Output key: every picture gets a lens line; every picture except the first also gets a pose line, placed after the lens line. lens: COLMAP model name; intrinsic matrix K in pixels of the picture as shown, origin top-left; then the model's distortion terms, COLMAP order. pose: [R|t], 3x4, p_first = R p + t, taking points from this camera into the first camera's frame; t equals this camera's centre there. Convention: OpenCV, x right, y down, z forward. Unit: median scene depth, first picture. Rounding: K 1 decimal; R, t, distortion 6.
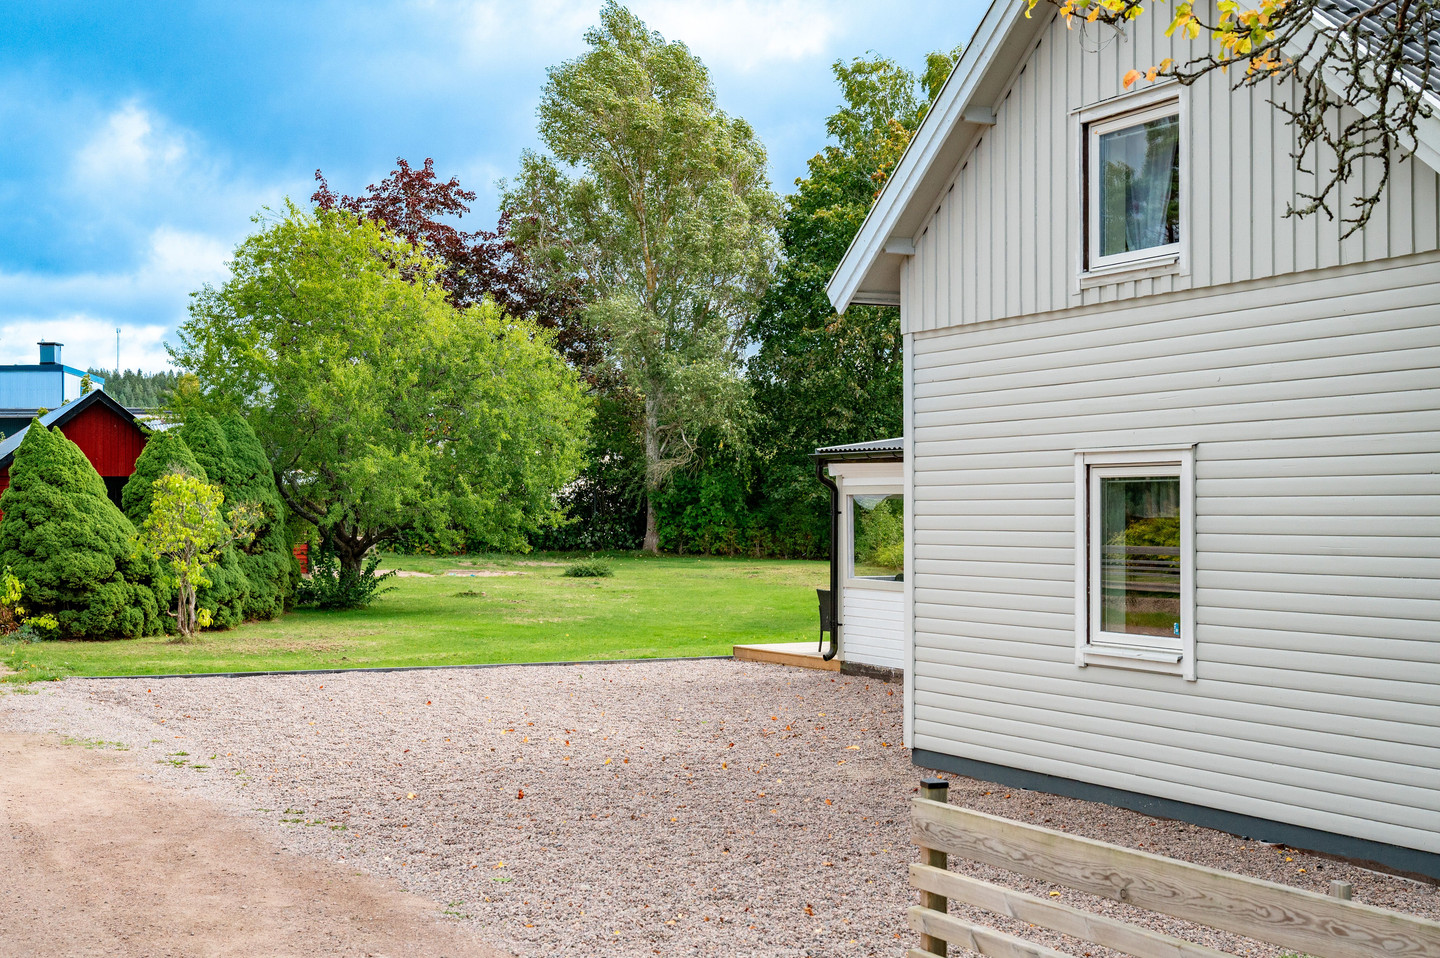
lens RADIAL K [[1922.2, 0, 717.6], [0, 1922.2, 516.3], [0, 0, 1]] dist [0.014790, -0.001752]
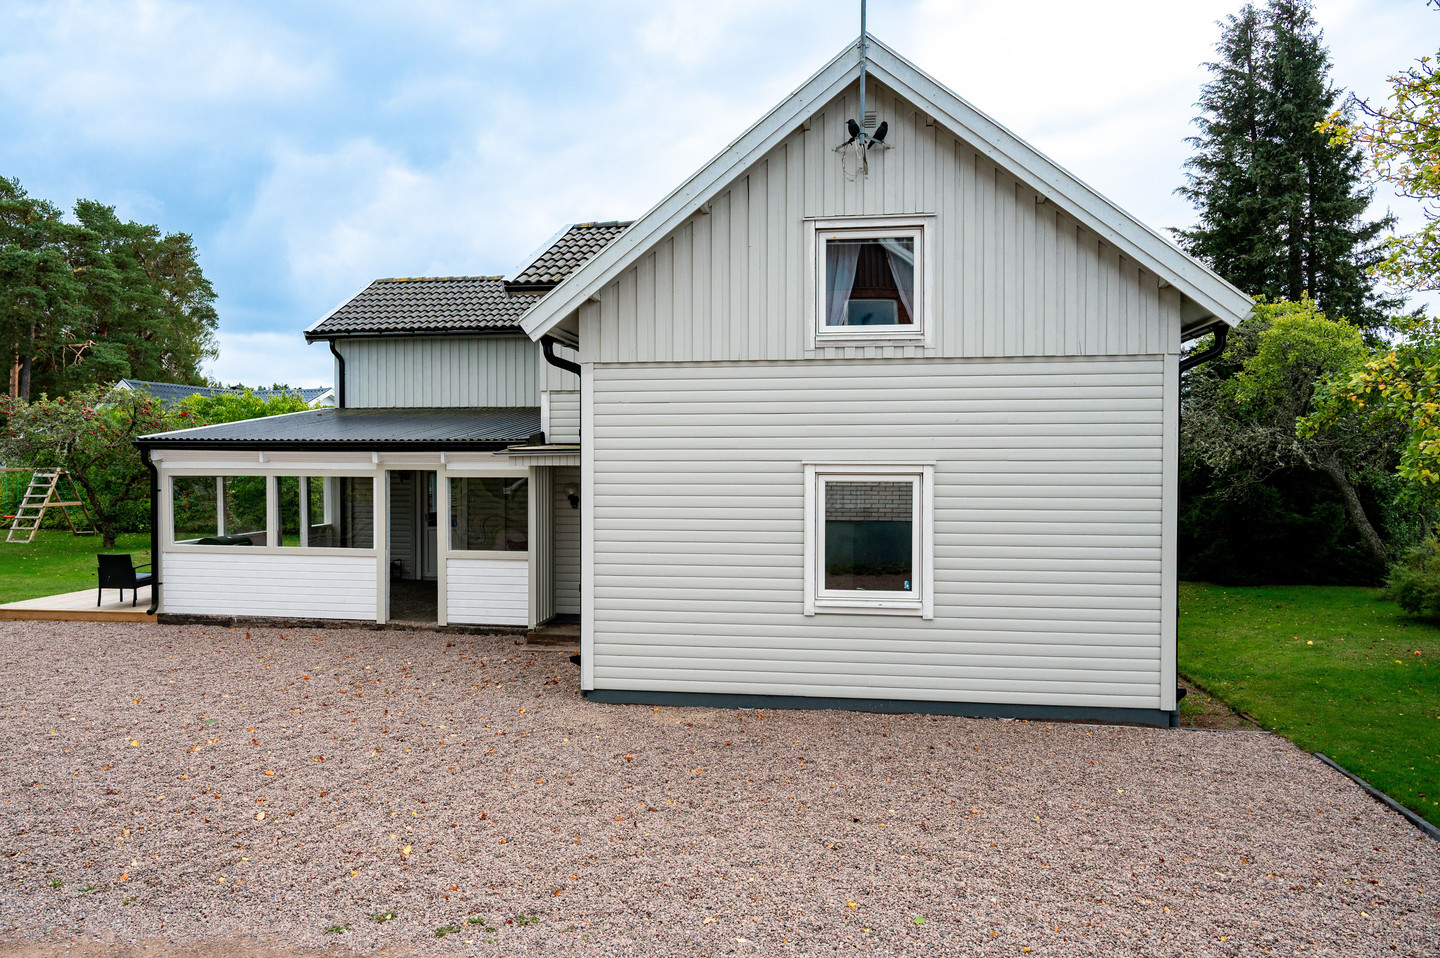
lens RADIAL K [[1036.7, 0, 720.0], [0, 1036.7, 479.0], [0, 0, 1]] dist [-0.009131, -0.004690]
pose [[0.581769, -0.012548, 0.813258, -0.210339], [0.000985, 0.999891, 0.014723, -0.014935], [-0.813354, -0.007764, 0.581718, 0.277855]]
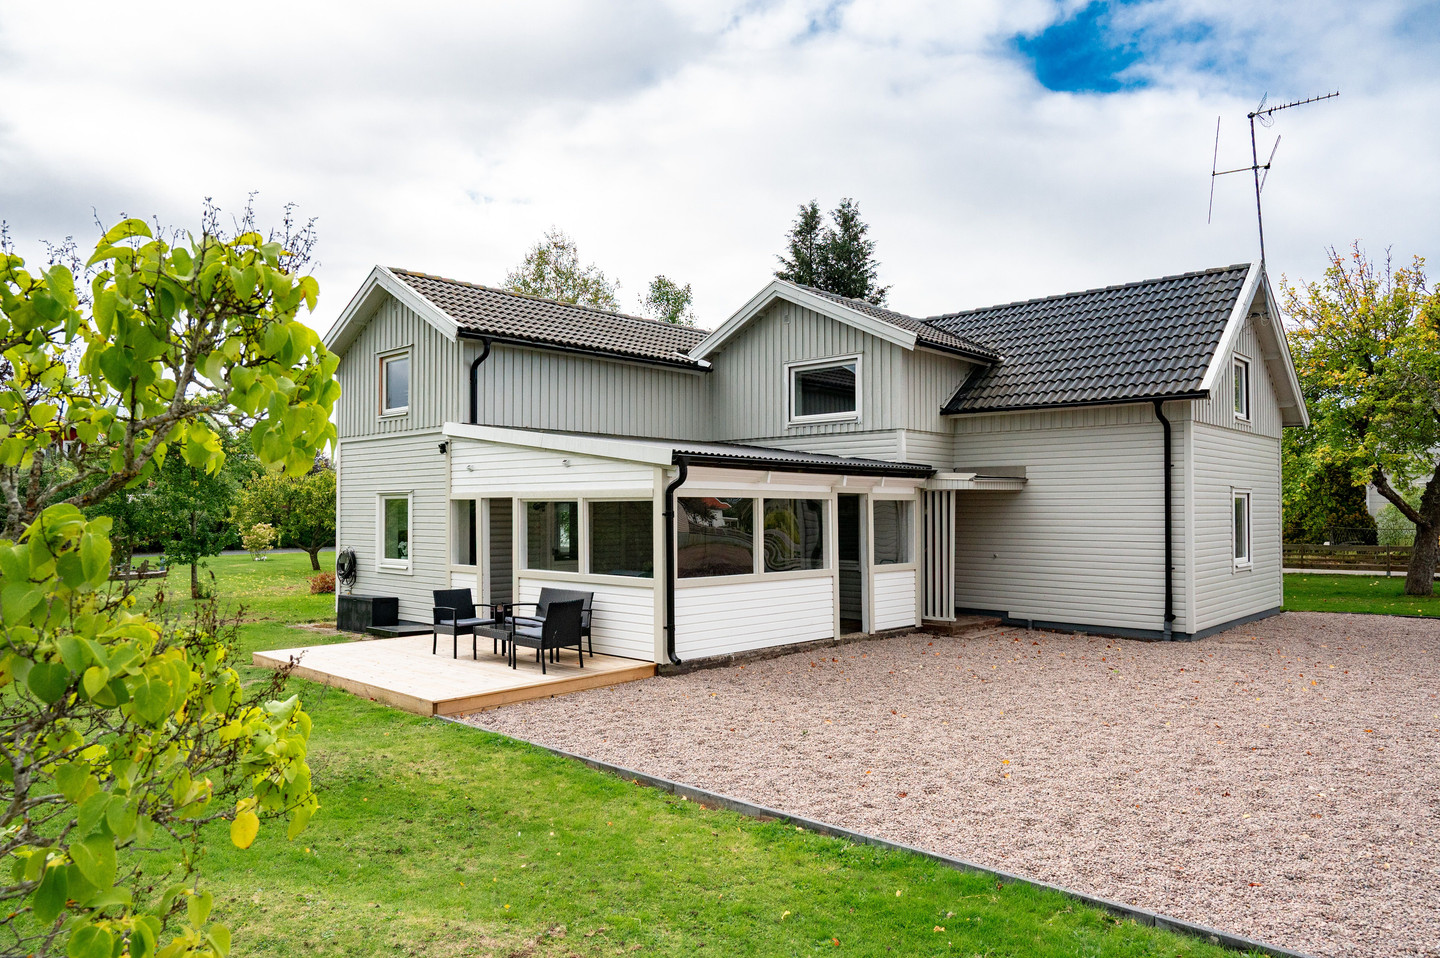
lens RADIAL K [[959.4, 0, 654.7], [0, 959.4, 482.9], [0, 0, 1]] dist [-0.000988, -0.000302]
pose [[-0.317663, 0.028604, 0.947772, -0.332554], [0.005081, 0.999582, -0.028465, -0.003483], [-0.948190, -0.004227, -0.317676, 0.952020]]
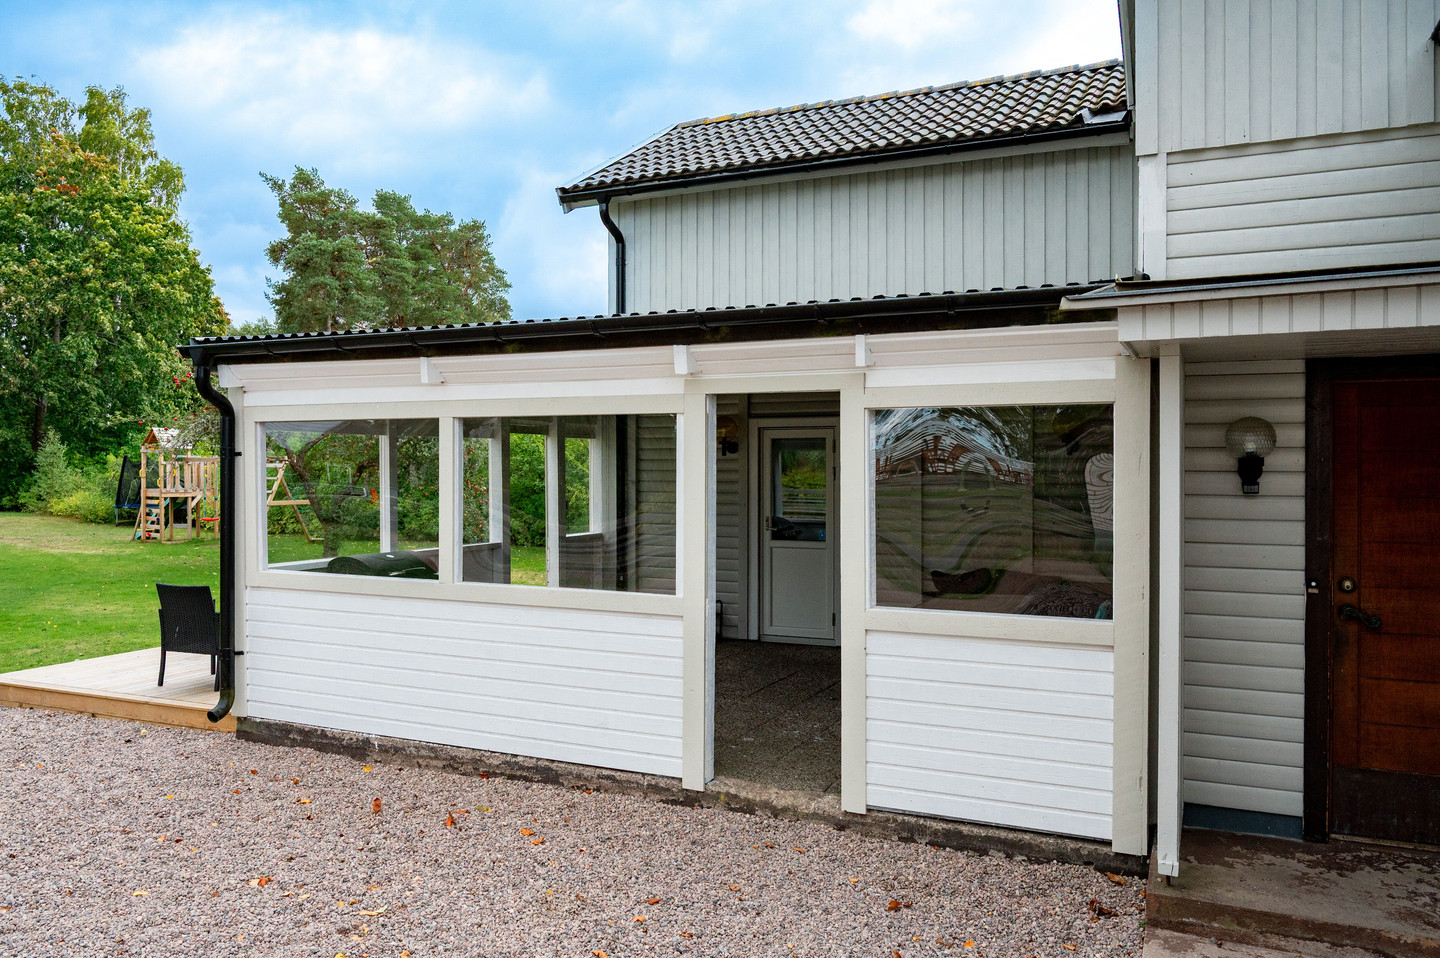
lens RADIAL K [[1097.4, 0, 720.0], [0, 1097.4, 479.0], [0, 0, 1]] dist [-0.003773, -0.003187]
pose [[0.781489, -0.001963, 0.623916, -0.021215], [-0.000773, 0.999991, 0.004114, 0.003300], [-0.623918, -0.003697, 0.781481, 0.541758]]
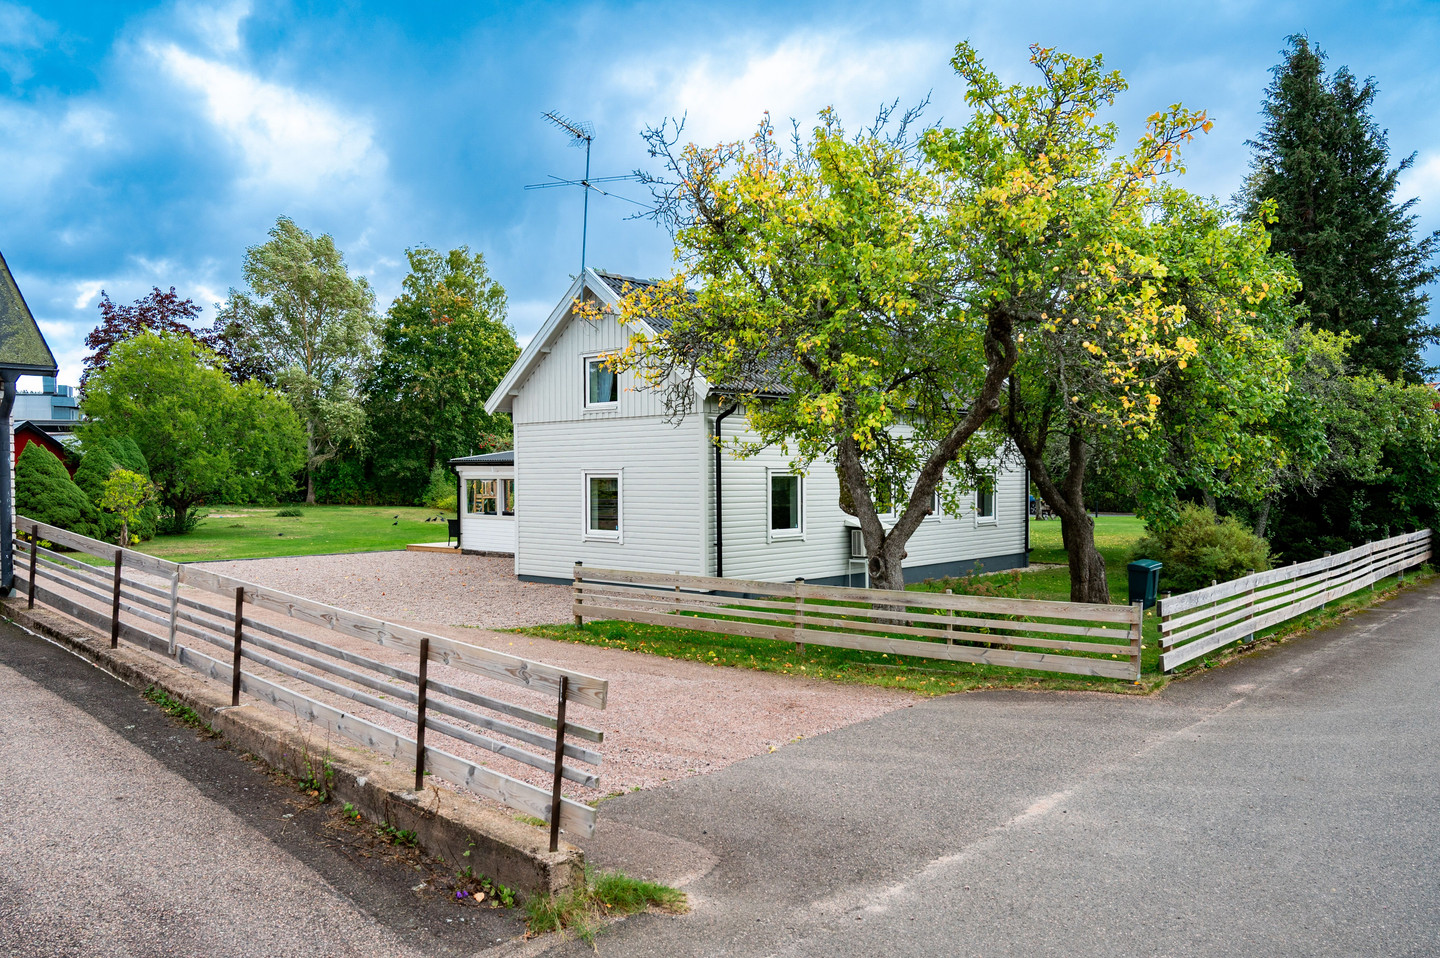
lens RADIAL K [[1036.7, 0, 720.0], [0, 1036.7, 479.0], [0, 0, 1]] dist [-0.009131, -0.004690]
pose [[0.928711, -0.005089, 0.370769, -0.093125], [0.005494, 0.999985, -0.000036, -0.007527], [-0.370763, 0.002070, 0.928725, -0.250282]]
